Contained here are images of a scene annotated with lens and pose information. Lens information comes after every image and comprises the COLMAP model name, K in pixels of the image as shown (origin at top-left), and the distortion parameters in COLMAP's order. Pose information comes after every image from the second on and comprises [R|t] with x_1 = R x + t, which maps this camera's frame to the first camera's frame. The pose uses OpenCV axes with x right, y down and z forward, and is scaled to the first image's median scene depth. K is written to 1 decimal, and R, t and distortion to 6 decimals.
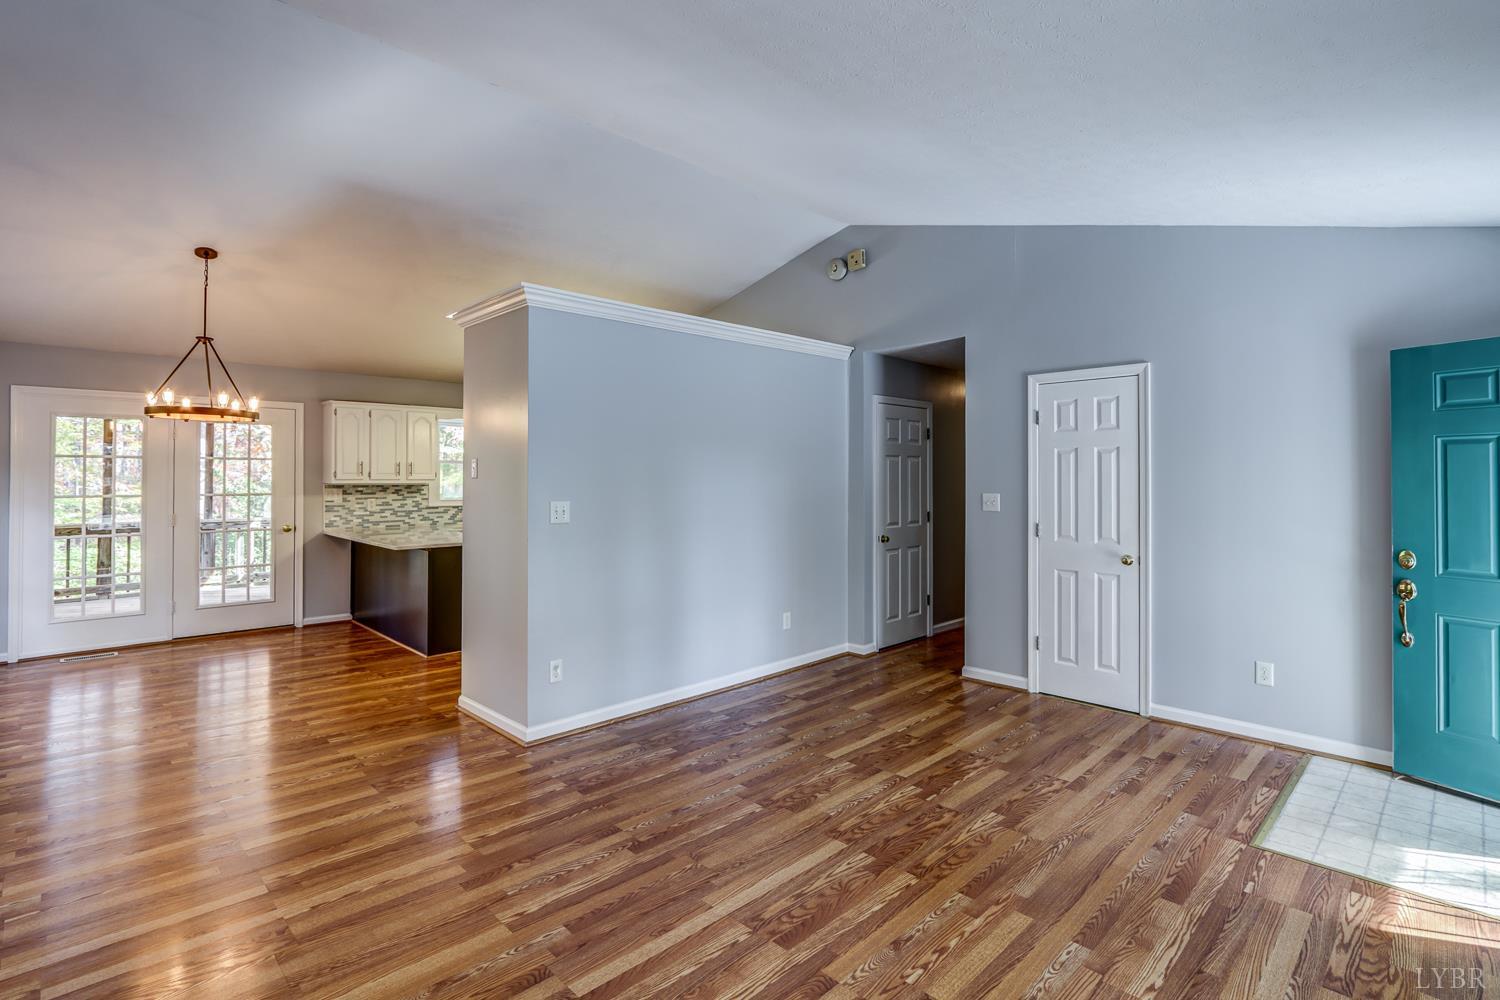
lens RADIAL K [[715.2, 0, 735.1], [0, 715.2, 476.3], [0, 0, 1]] dist [-0.015377, 0.000229]
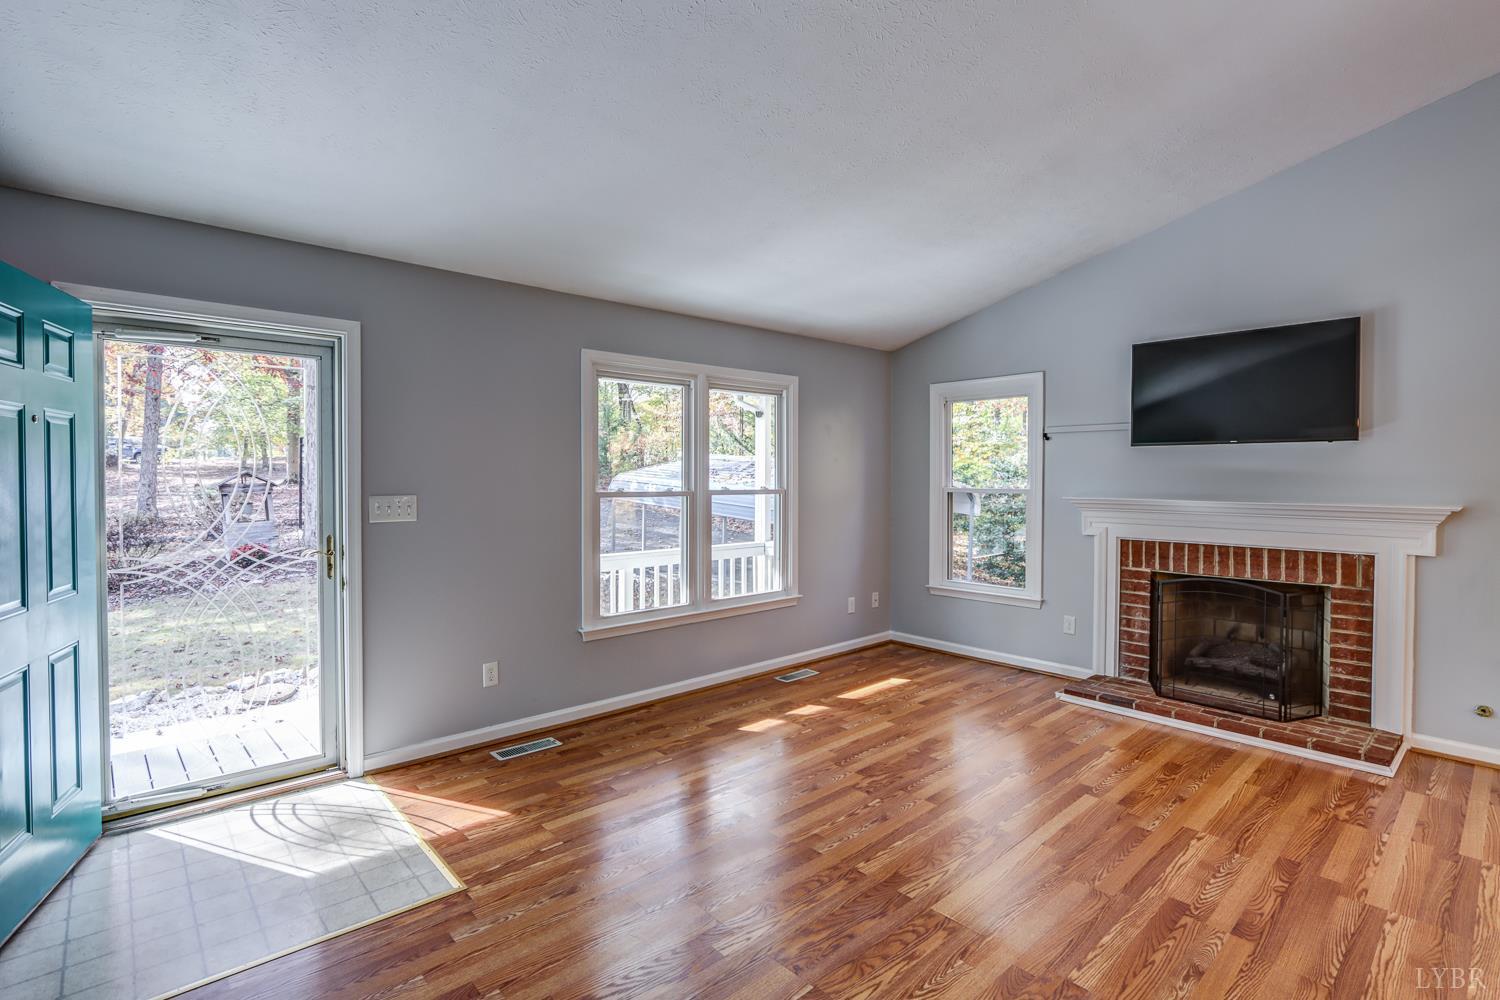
lens RADIAL K [[715.2, 0, 735.1], [0, 715.2, 476.3], [0, 0, 1]] dist [-0.015377, 0.000229]
pose [[-0.998860, -0.002519, 0.047675, 0.340362], [-0.002705, 0.999989, -0.003829, 0.011401], [-0.047665, -0.003953, -0.998856, 1.798665]]
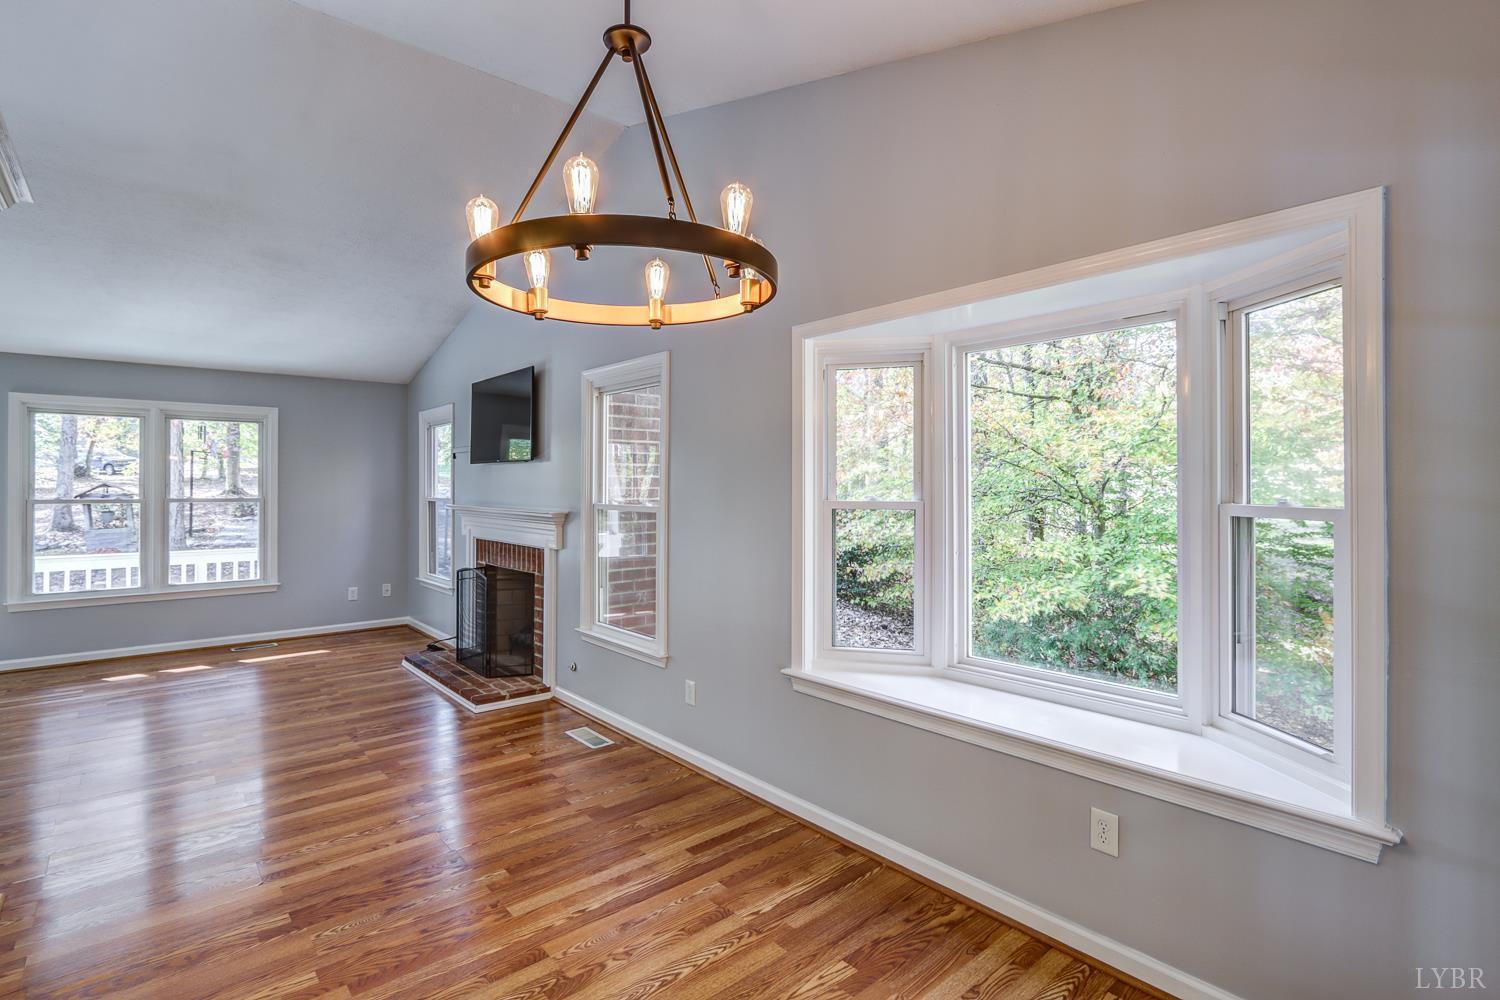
lens RADIAL K [[715.2, 0, 735.1], [0, 715.2, 476.3], [0, 0, 1]] dist [-0.015377, 0.000229]
pose [[-0.997683, -0.002891, 0.067975, -1.354761], [-0.004199, 0.999809, -0.019102, 0.004130], [-0.067907, -0.019343, -0.997504, 2.129018]]
